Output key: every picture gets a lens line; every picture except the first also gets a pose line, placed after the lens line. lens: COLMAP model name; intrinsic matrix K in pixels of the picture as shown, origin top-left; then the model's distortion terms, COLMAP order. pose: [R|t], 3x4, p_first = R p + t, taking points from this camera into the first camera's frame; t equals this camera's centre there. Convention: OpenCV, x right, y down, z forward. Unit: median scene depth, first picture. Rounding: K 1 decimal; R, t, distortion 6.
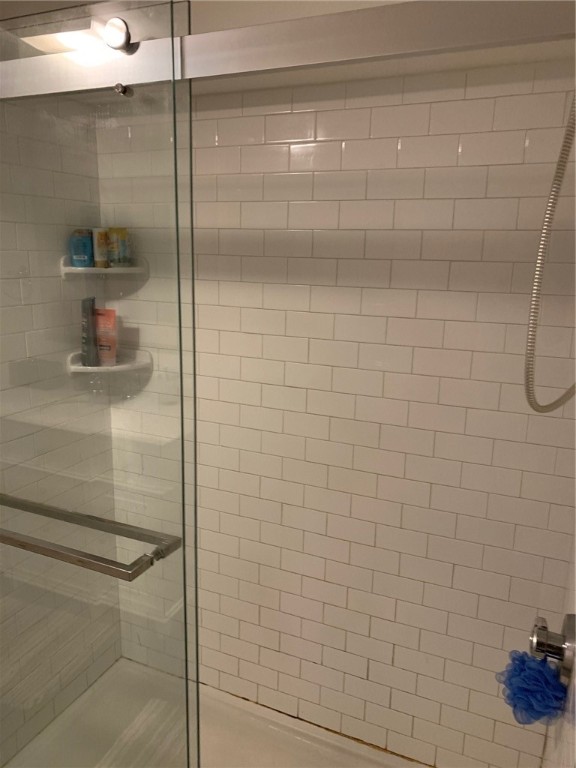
lens RADIAL K [[605.5, 0, 288.0], [0, 605.5, 384.0], [0, 0, 1]] dist [0.044632, -0.060221]
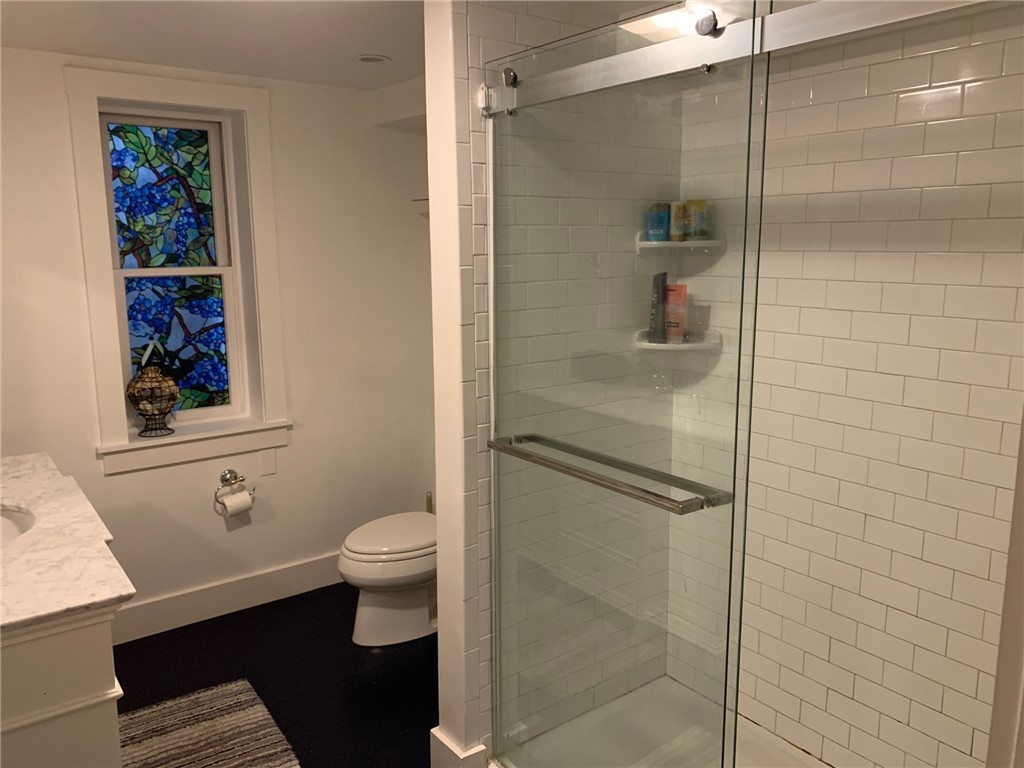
lens RADIAL K [[807.3, 0, 493.6], [0, 807.3, 378.5], [0, 0, 1]] dist [0.044632, -0.060221]
pose [[0.871380, 0.057913, -0.487179, 0.080139], [-0.085205, 0.995782, -0.034028, 0.094147], [0.483154, 0.071161, 0.872639, -0.248294]]
